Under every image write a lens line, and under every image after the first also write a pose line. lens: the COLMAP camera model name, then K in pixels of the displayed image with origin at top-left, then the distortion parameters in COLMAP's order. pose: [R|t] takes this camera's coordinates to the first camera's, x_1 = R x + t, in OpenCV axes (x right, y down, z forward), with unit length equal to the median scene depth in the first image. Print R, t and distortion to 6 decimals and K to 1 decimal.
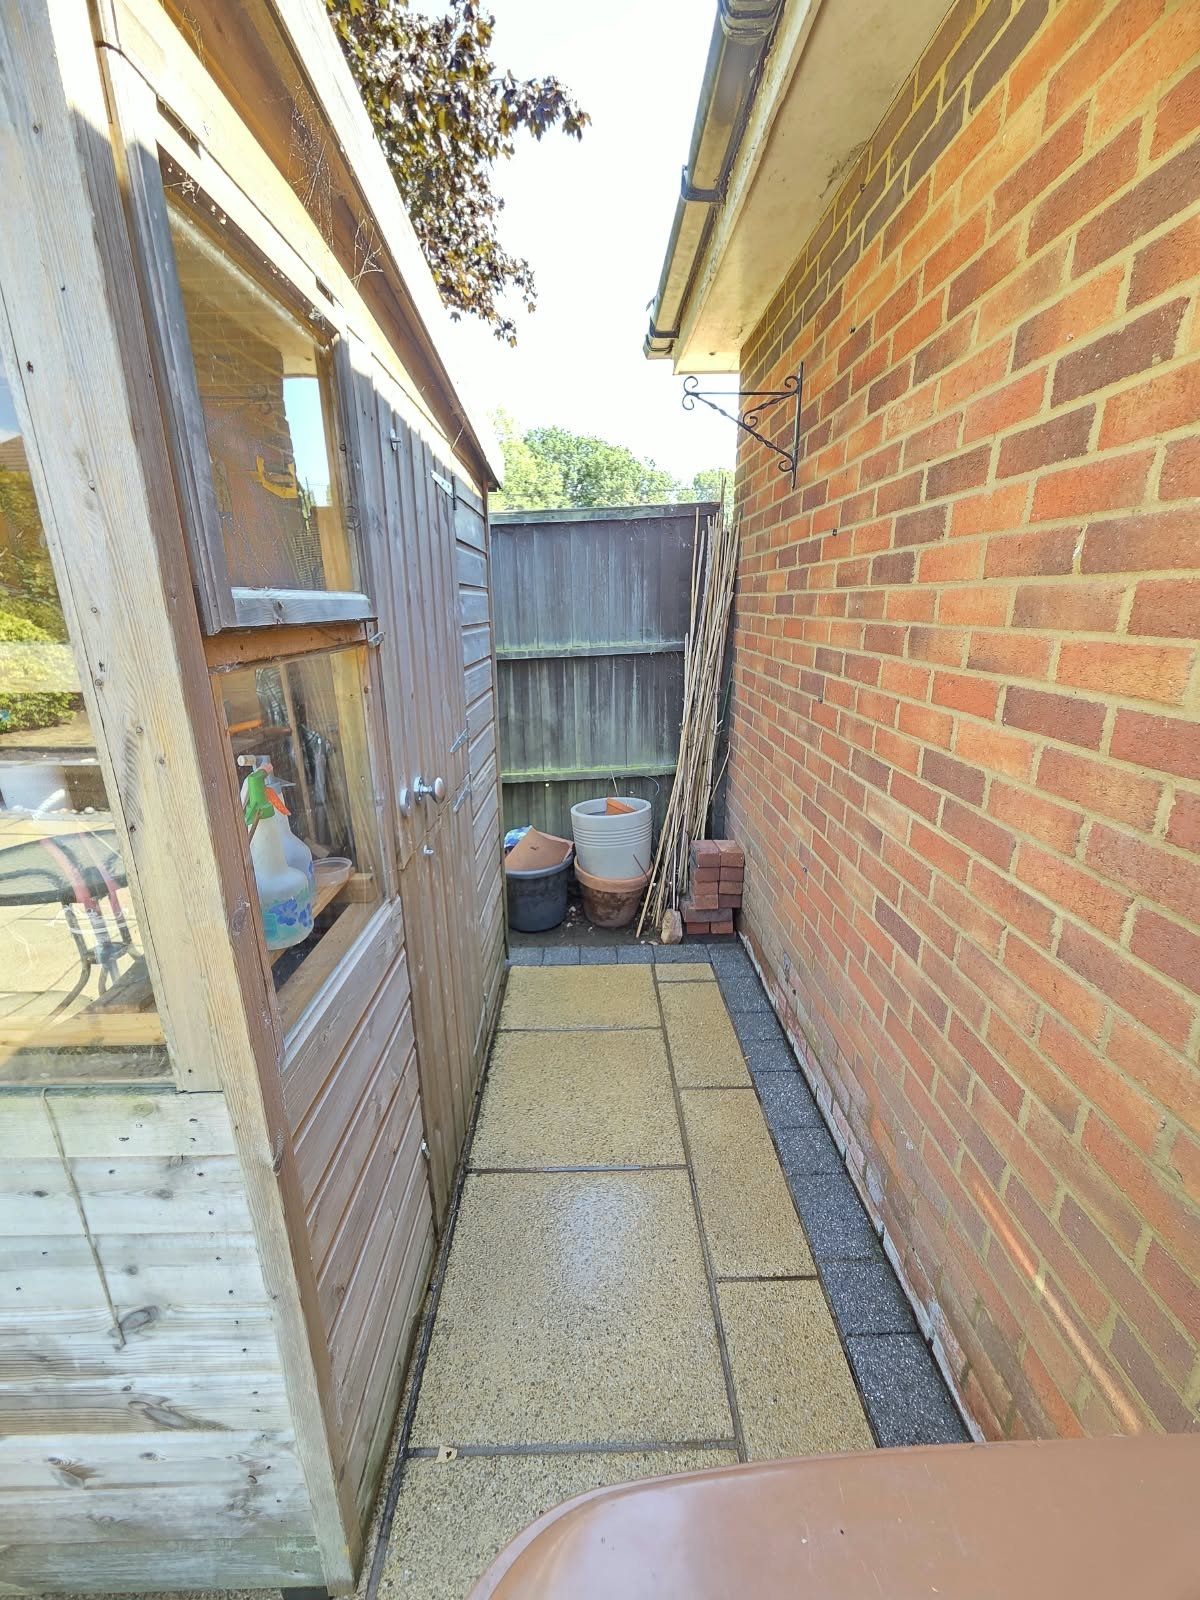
lens RADIAL K [[654.5, 0, 609.1], [0, 654.5, 799.0], [0, 0, 1]] dist [0.001085, -0.000787]
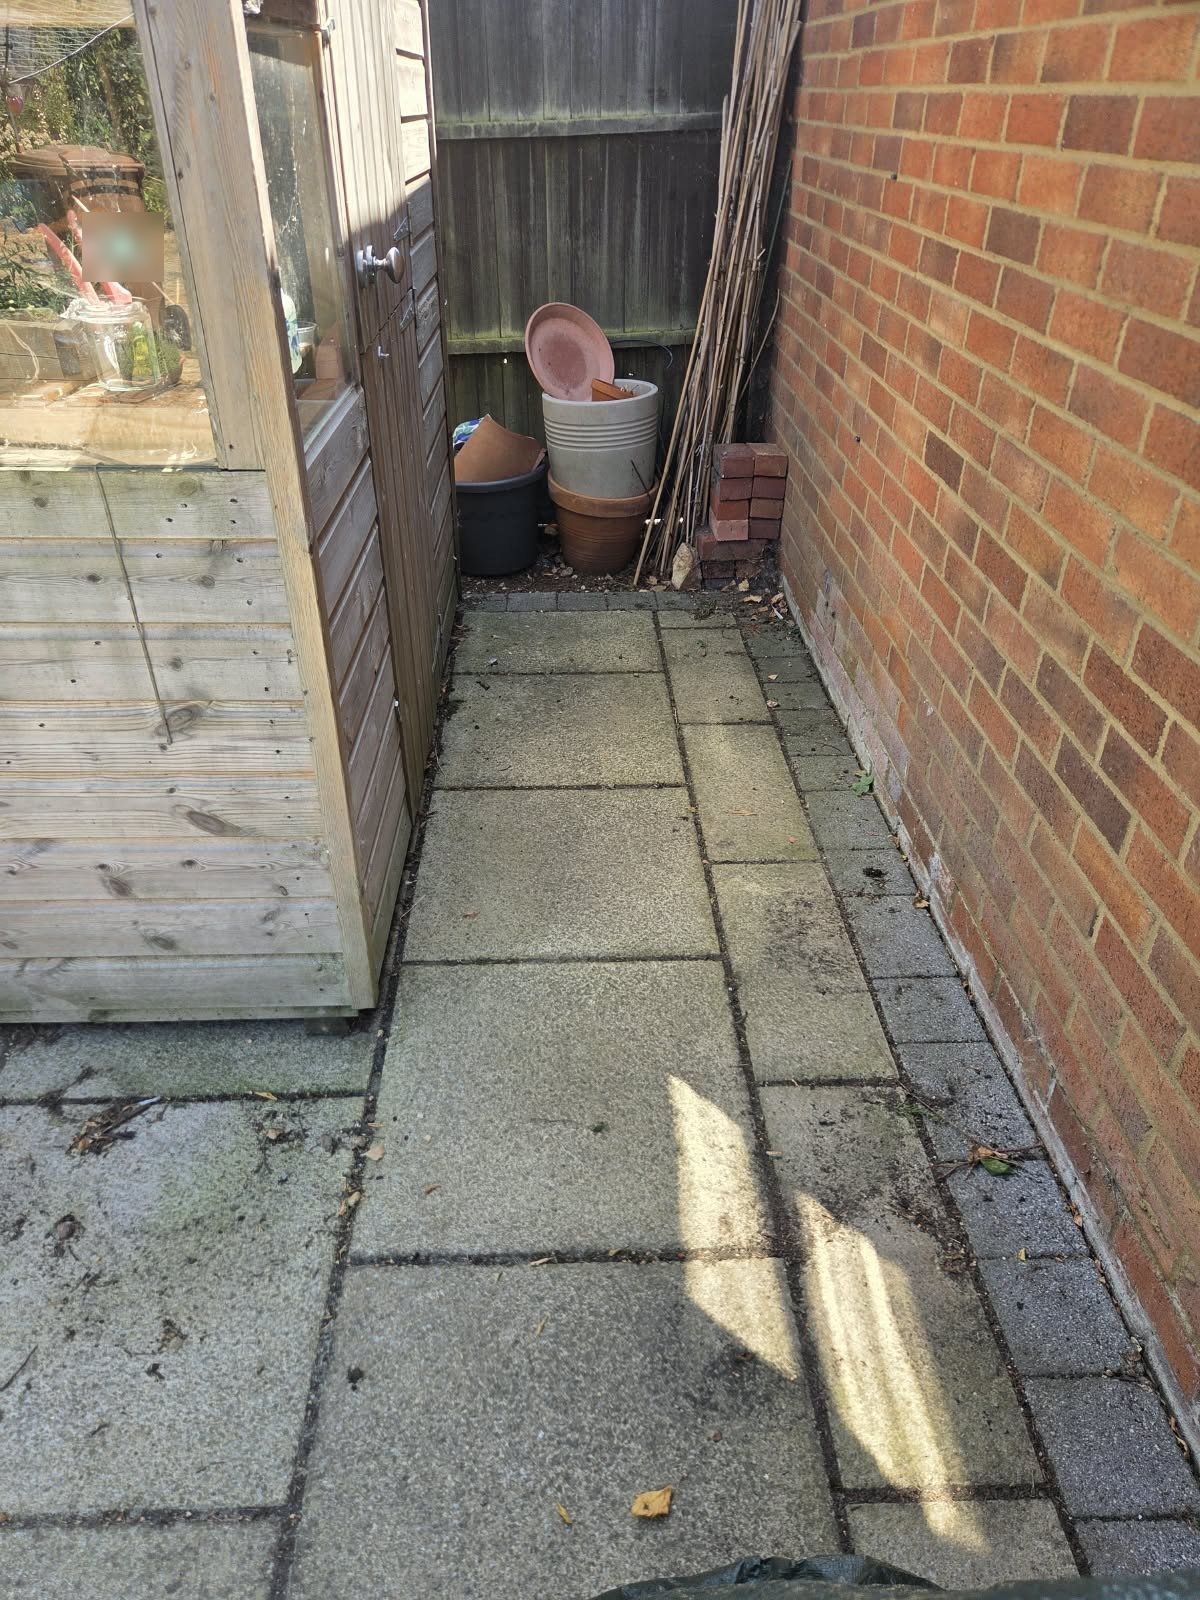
lens RADIAL K [[1070.5, 0, 600.0], [0, 1070.5, 800.0], [0, 0, 1]] dist [0.058976, -0.044864]
pose [[0.999897, 0.008164, 0.011771, -0.013825], [-0.011158, 0.959187, 0.282553, 0.198559], [-0.008984, -0.282656, 0.959179, -0.398199]]
